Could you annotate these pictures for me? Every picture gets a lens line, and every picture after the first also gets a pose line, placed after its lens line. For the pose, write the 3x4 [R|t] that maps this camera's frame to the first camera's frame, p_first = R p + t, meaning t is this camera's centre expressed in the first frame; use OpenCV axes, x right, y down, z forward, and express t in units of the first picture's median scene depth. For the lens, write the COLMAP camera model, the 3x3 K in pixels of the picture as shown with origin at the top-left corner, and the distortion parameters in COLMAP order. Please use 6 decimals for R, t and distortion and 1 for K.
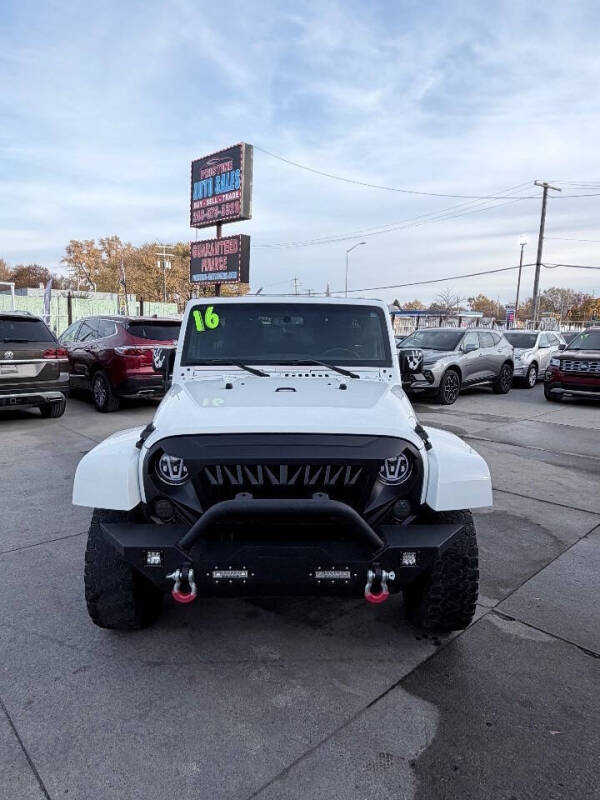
lens RADIAL K [[512.0, 0, 298.0], [0, 512.0, 403.9], [0, 0, 1]] dist [0.001035, 0.002845]
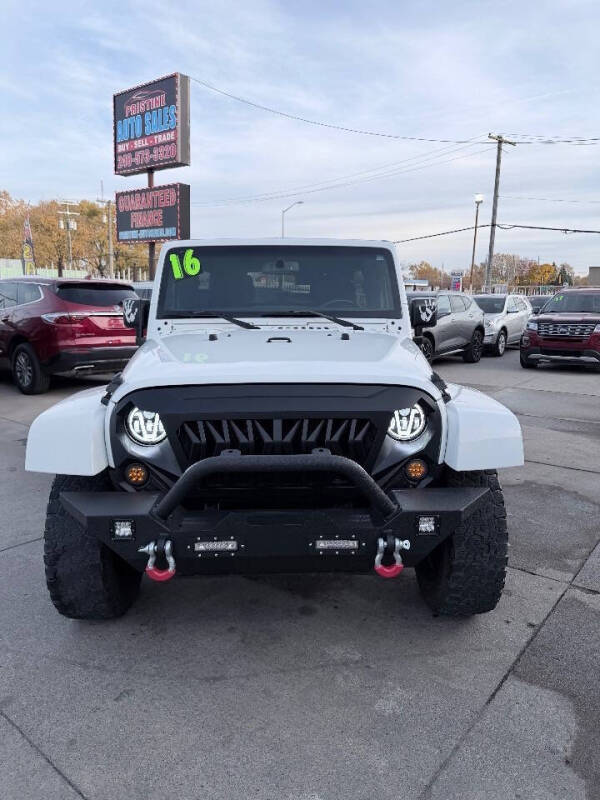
lens RADIAL K [[559.9, 0, 301.3], [0, 559.9, 405.3], [0, 0, 1]] dist [0.093816, -0.096706]
pose [[0.999835, -0.013337, 0.012304, 0.000681], [0.012906, 0.999324, 0.034421, 0.055457], [-0.012755, -0.034257, 0.999332, 0.060667]]
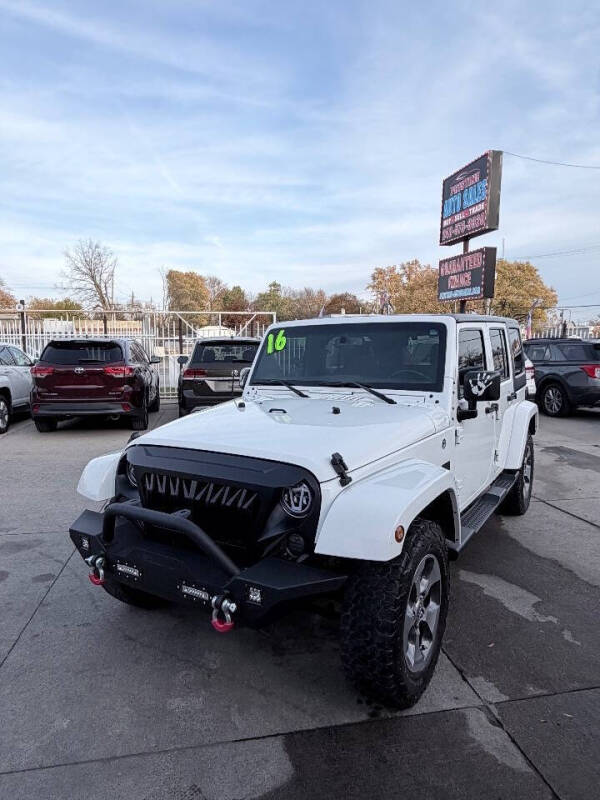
lens RADIAL K [[512.0, 0, 297.6], [0, 512.0, 399.5], [0, 0, 1]] dist [0.001035, 0.002845]
pose [[0.836061, 0.037310, -0.547367, 0.622733], [-0.061055, 0.997815, -0.025243, -0.029494], [0.545229, 0.054525, 0.836512, 0.186774]]
